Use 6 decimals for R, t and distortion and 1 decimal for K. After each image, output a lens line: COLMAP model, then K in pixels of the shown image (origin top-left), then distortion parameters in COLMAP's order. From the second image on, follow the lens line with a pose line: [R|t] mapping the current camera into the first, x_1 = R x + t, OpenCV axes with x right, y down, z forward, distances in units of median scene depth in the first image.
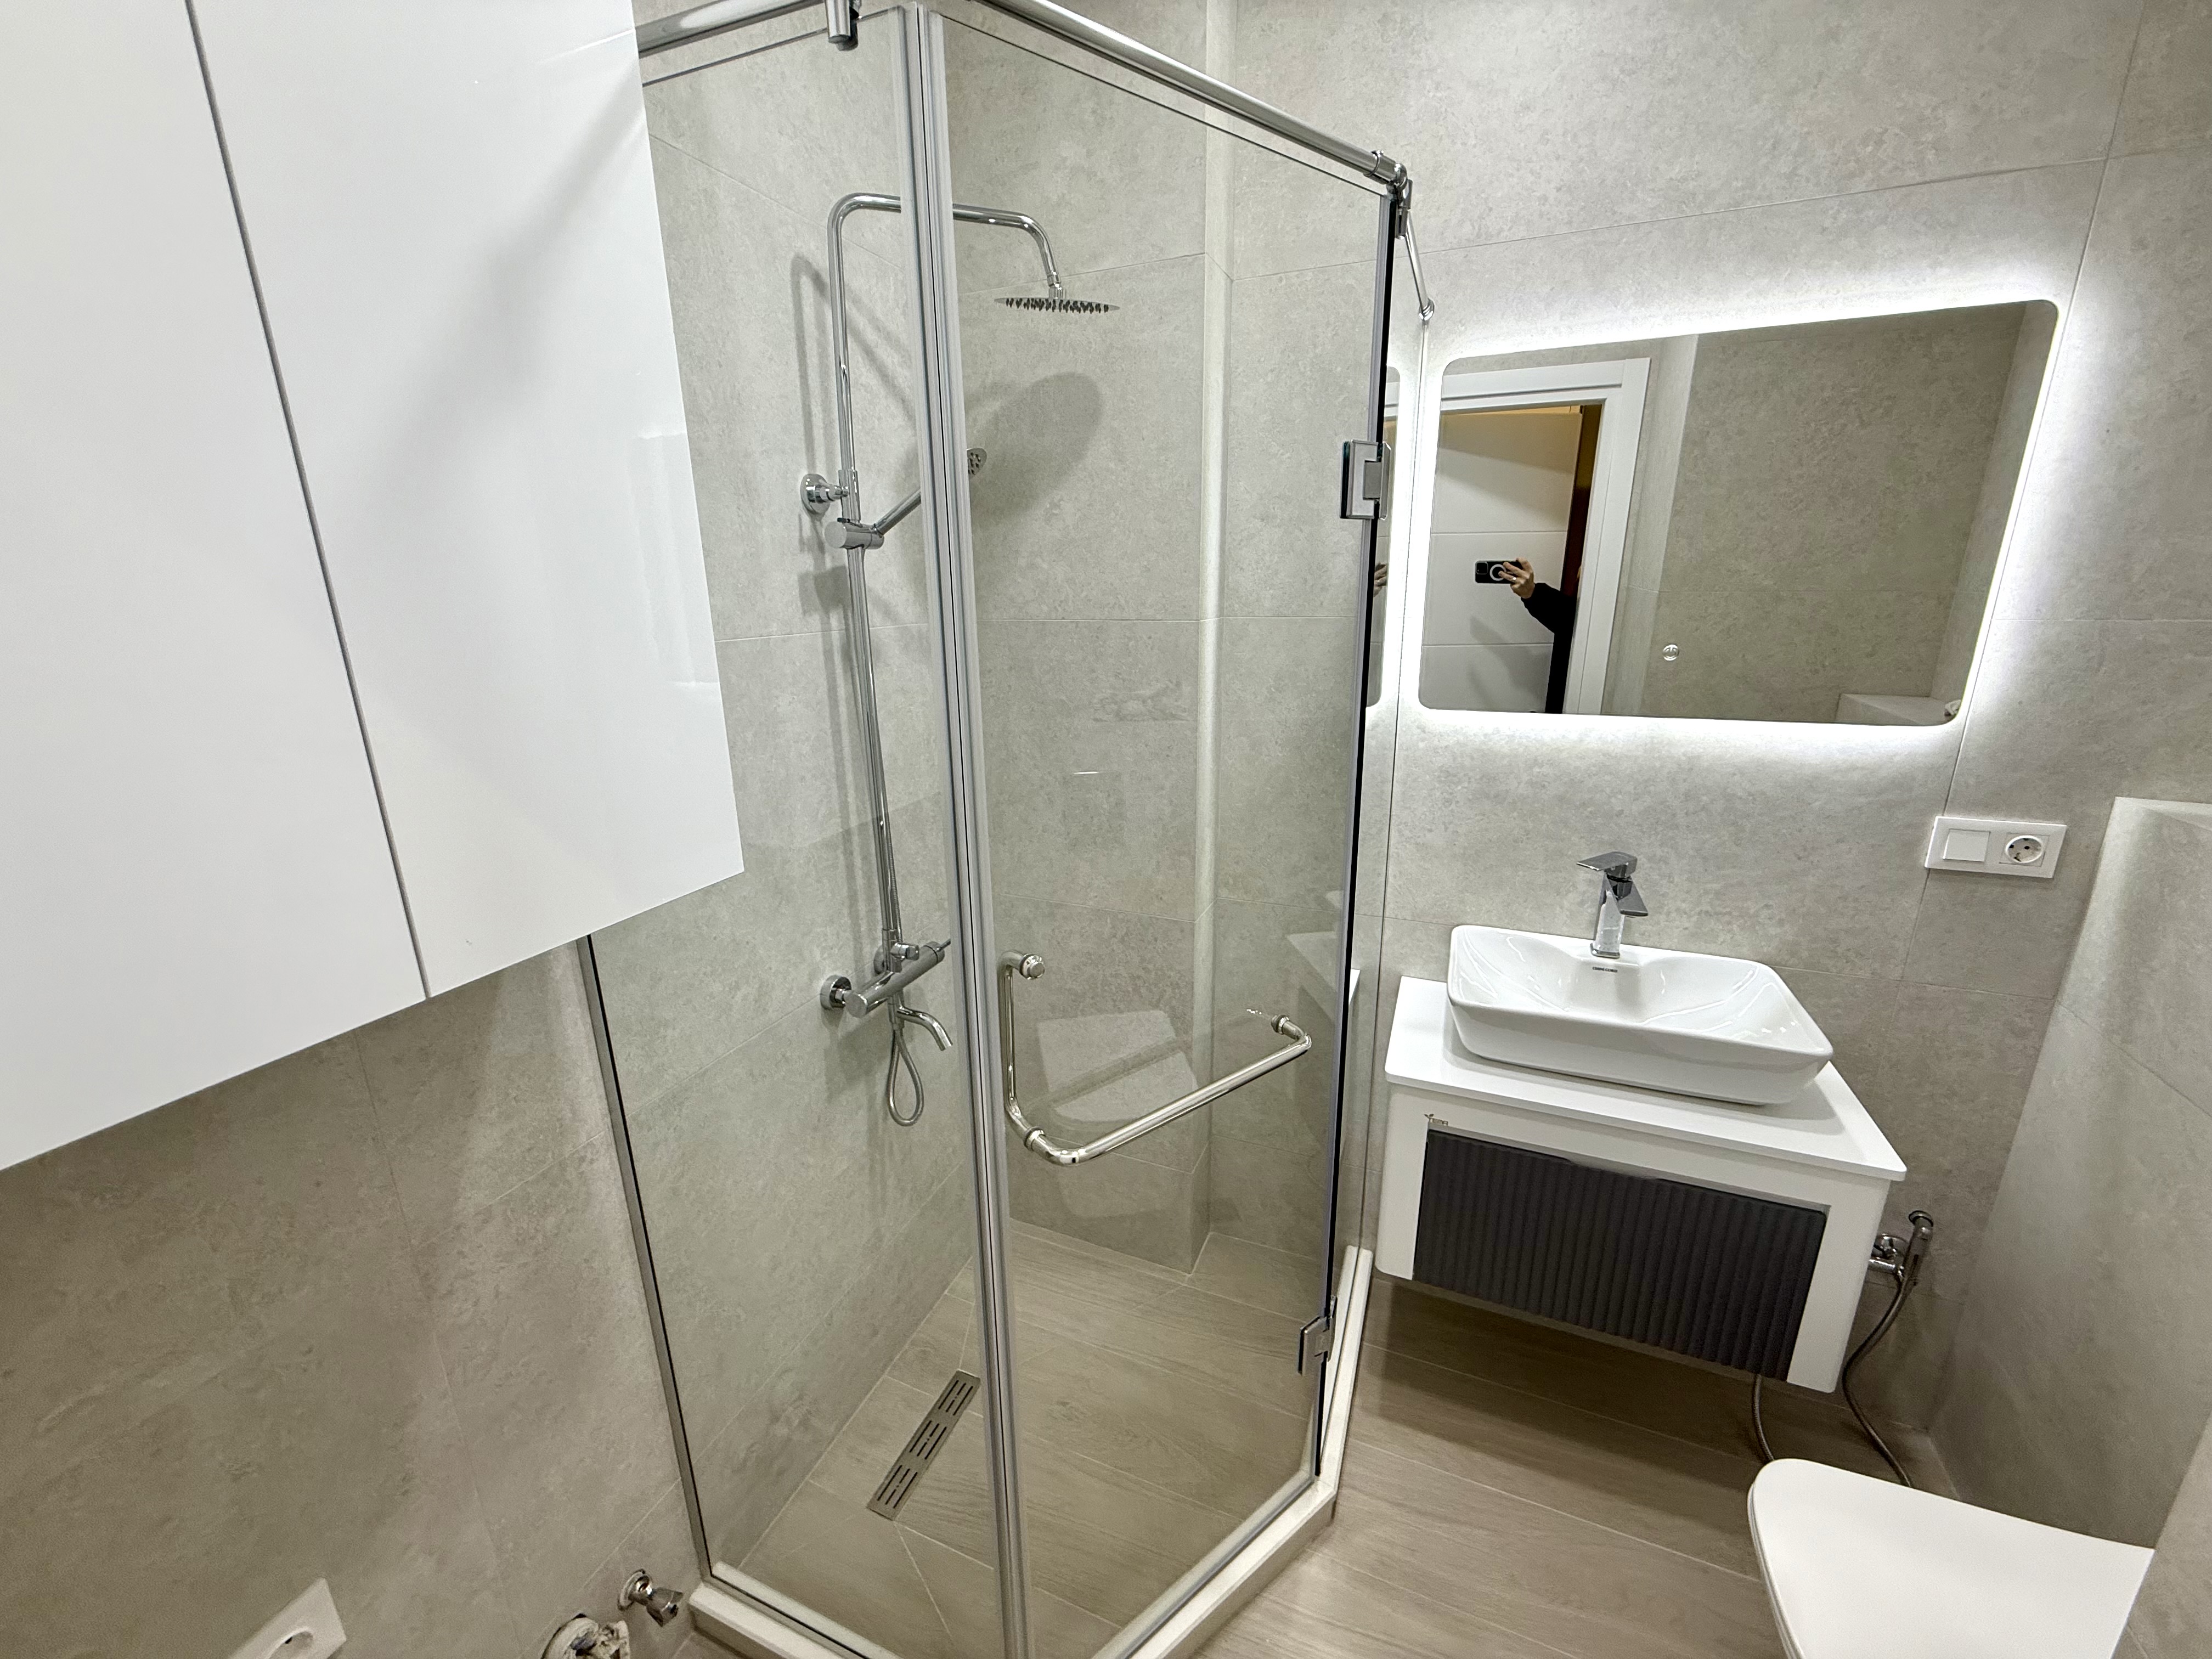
lens RADIAL K [[879.7, 0, 1104.0], [0, 879.7, 826.2], [0, 0, 1]] dist [0.001101, -0.000107]
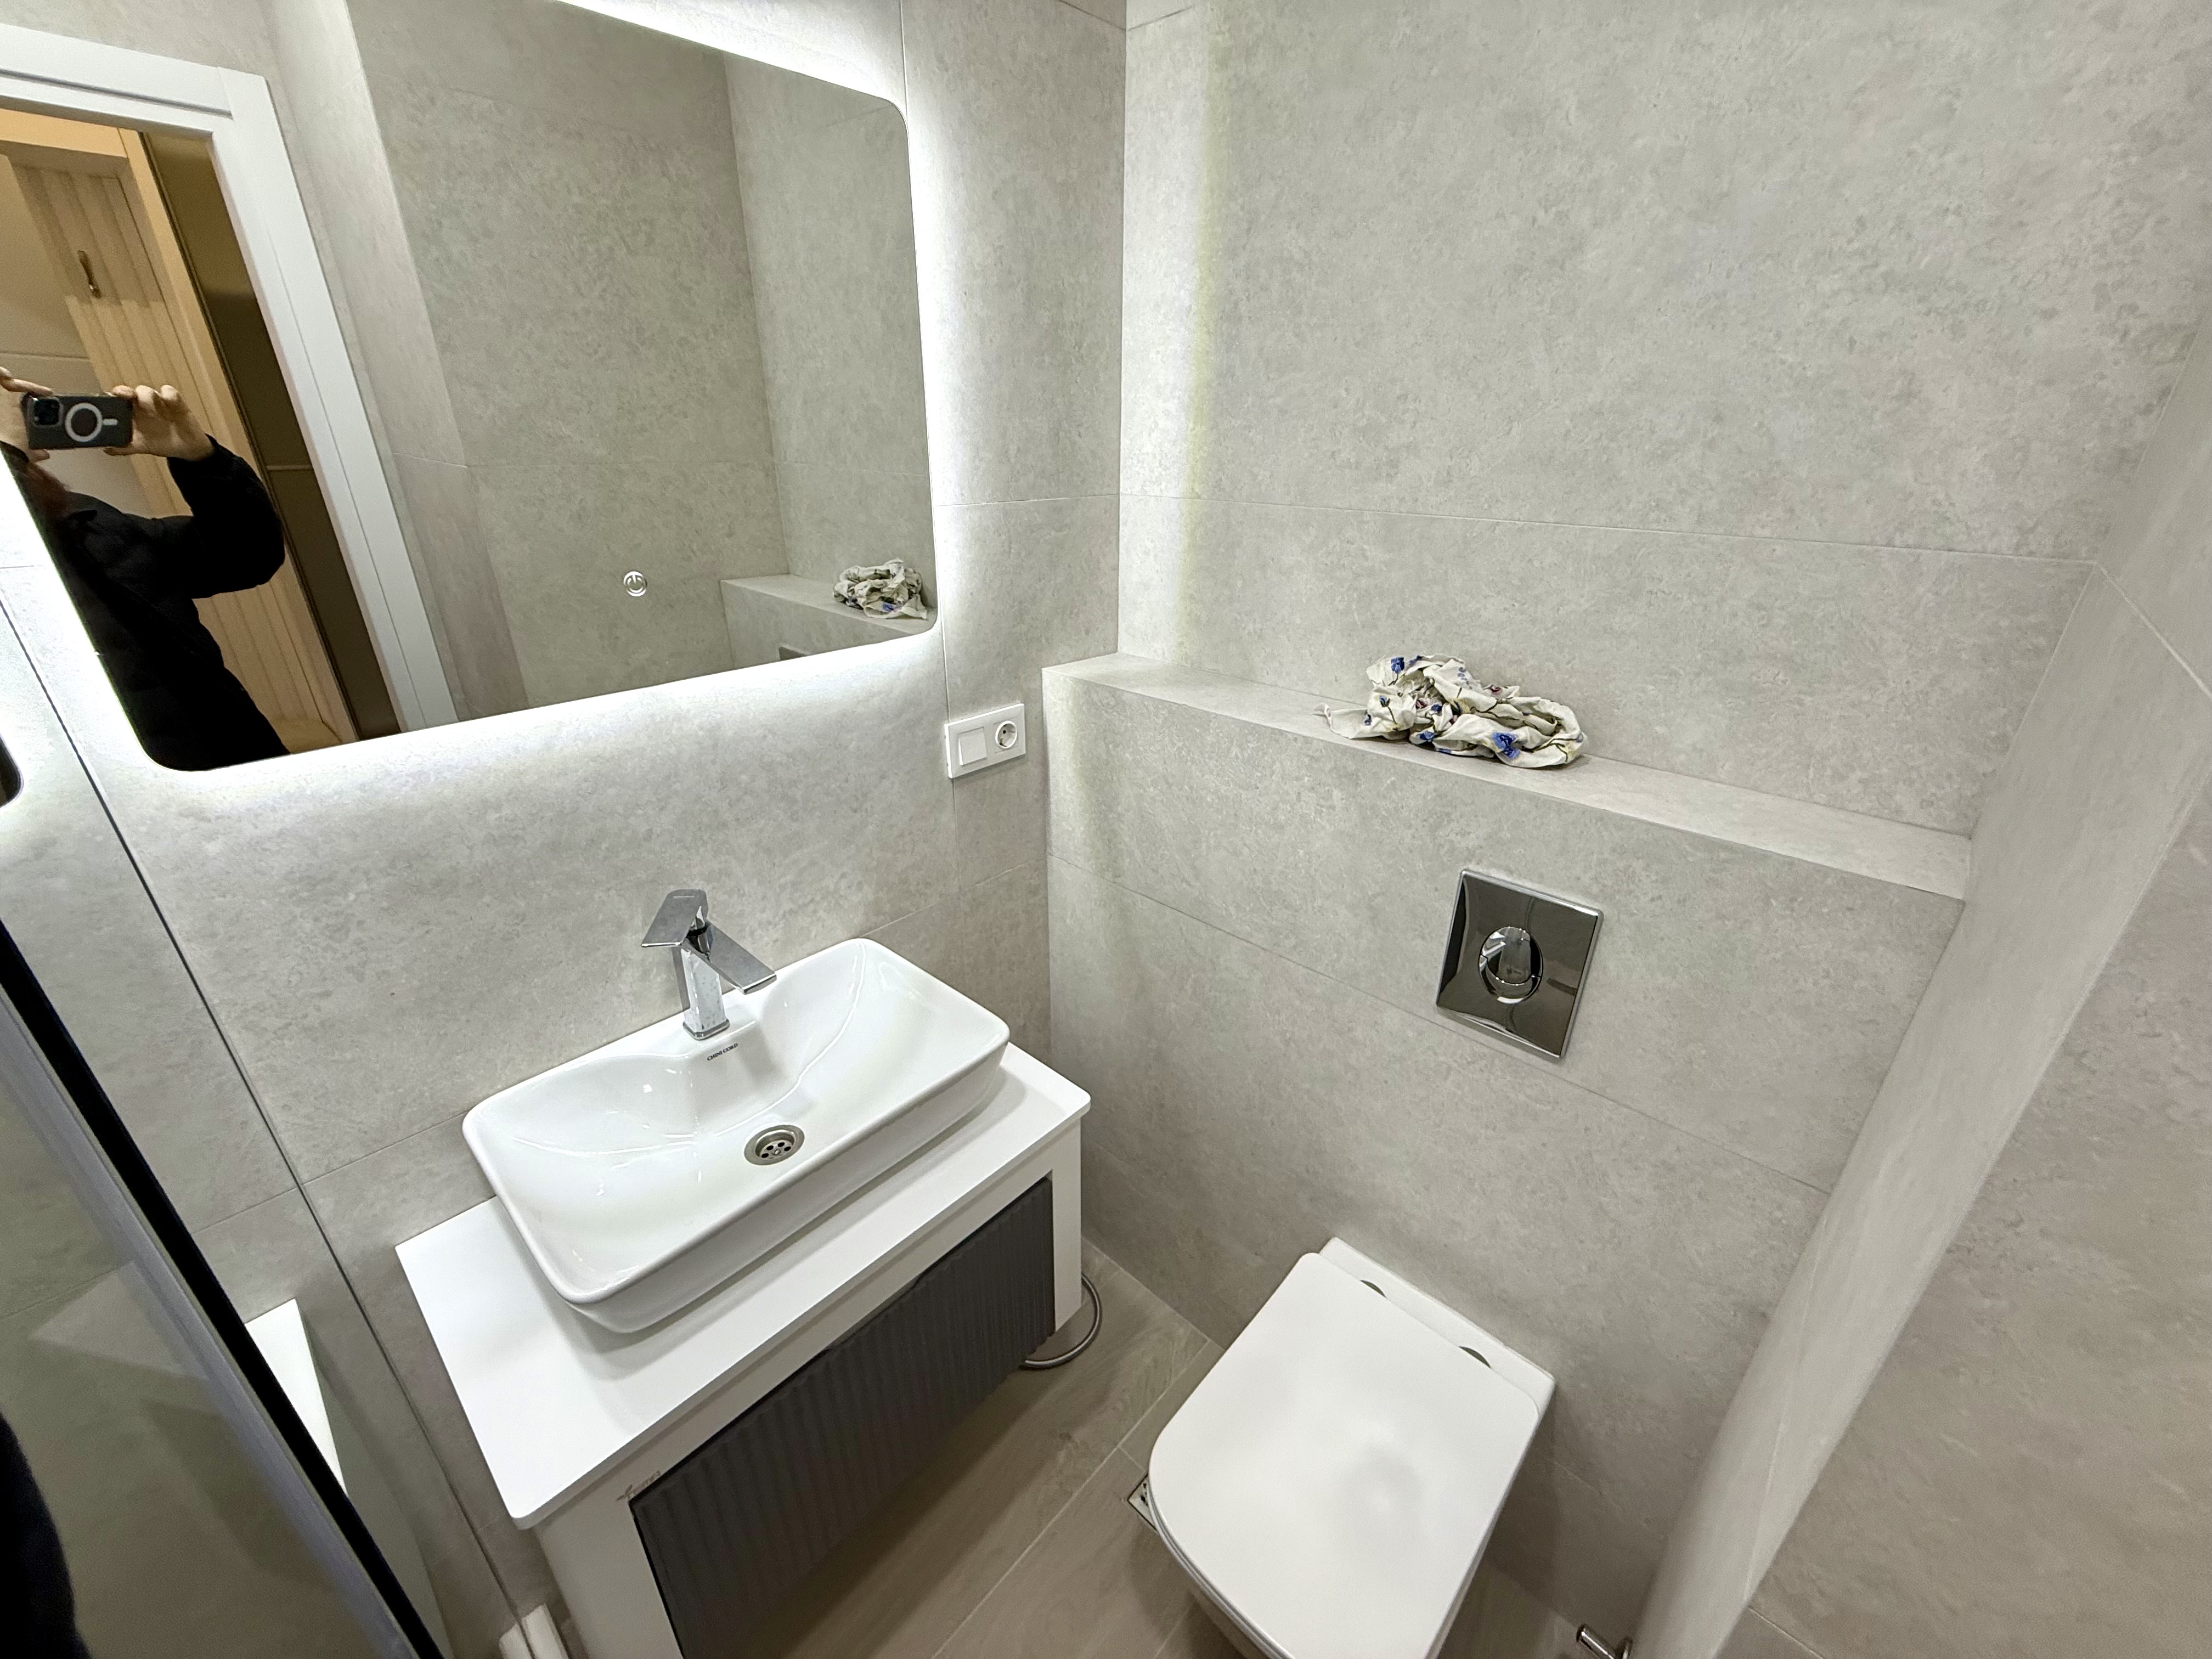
lens RADIAL K [[879.7, 0, 1104.0], [0, 879.7, 826.2], [0, 0, 1]] dist [0.001101, -0.000107]
pose [[0.346344, -0.371917, 0.861234, 0.150986], [0.242107, 0.922391, 0.300964, -0.143277], [-0.906328, 0.104274, 0.409508, 0.448899]]
